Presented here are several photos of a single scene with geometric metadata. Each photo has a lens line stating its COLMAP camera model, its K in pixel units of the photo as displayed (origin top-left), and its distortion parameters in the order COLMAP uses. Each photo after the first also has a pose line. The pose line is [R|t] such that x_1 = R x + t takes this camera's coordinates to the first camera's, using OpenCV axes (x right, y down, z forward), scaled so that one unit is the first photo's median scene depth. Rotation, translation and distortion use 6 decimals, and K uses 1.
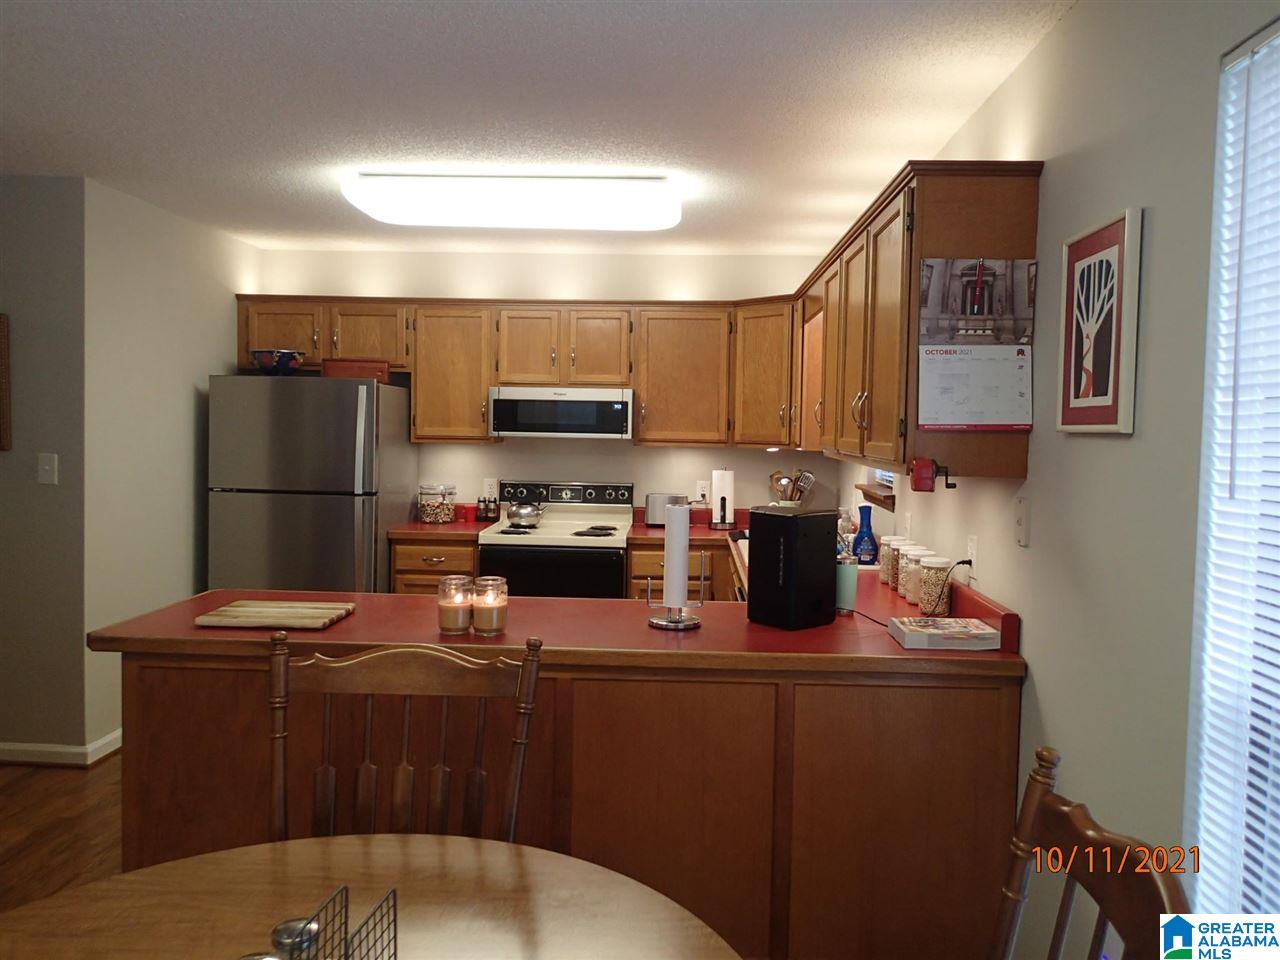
lens RADIAL K [[962.7, 0, 639.8], [0, 962.7, 478.9], [0, 0, 1]] dist [0.003919, -0.009925]
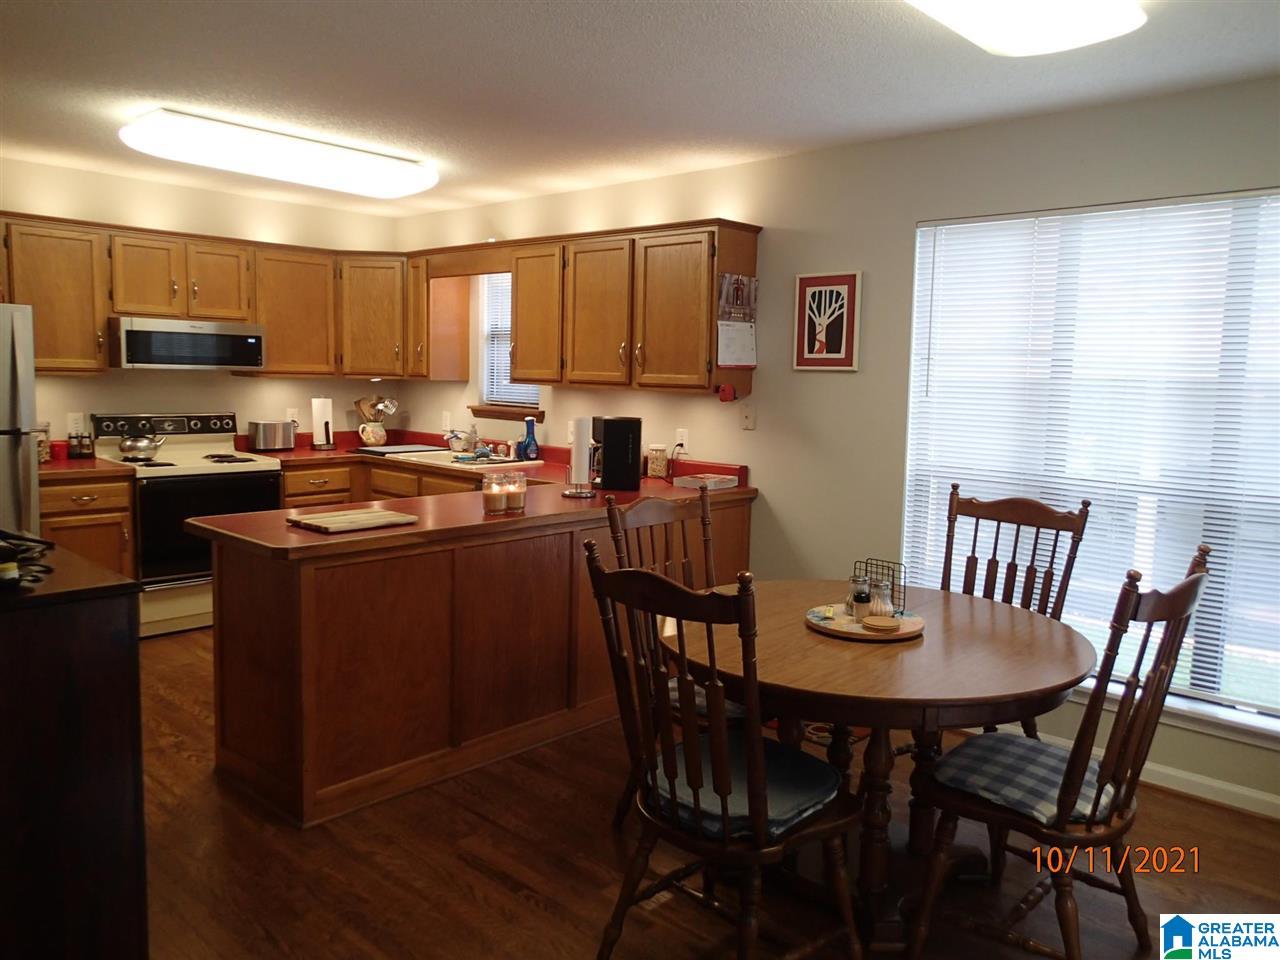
lens RADIAL K [[962.7, 0, 641.4], [0, 962.7, 479.8], [0, 0, 1]] dist [0.003919, -0.009925]
pose [[0.648761, -0.086183, 0.756096, -0.589375], [0.029128, 0.995651, 0.088496, -0.002864], [-0.760435, -0.035389, 0.648450, -0.035881]]
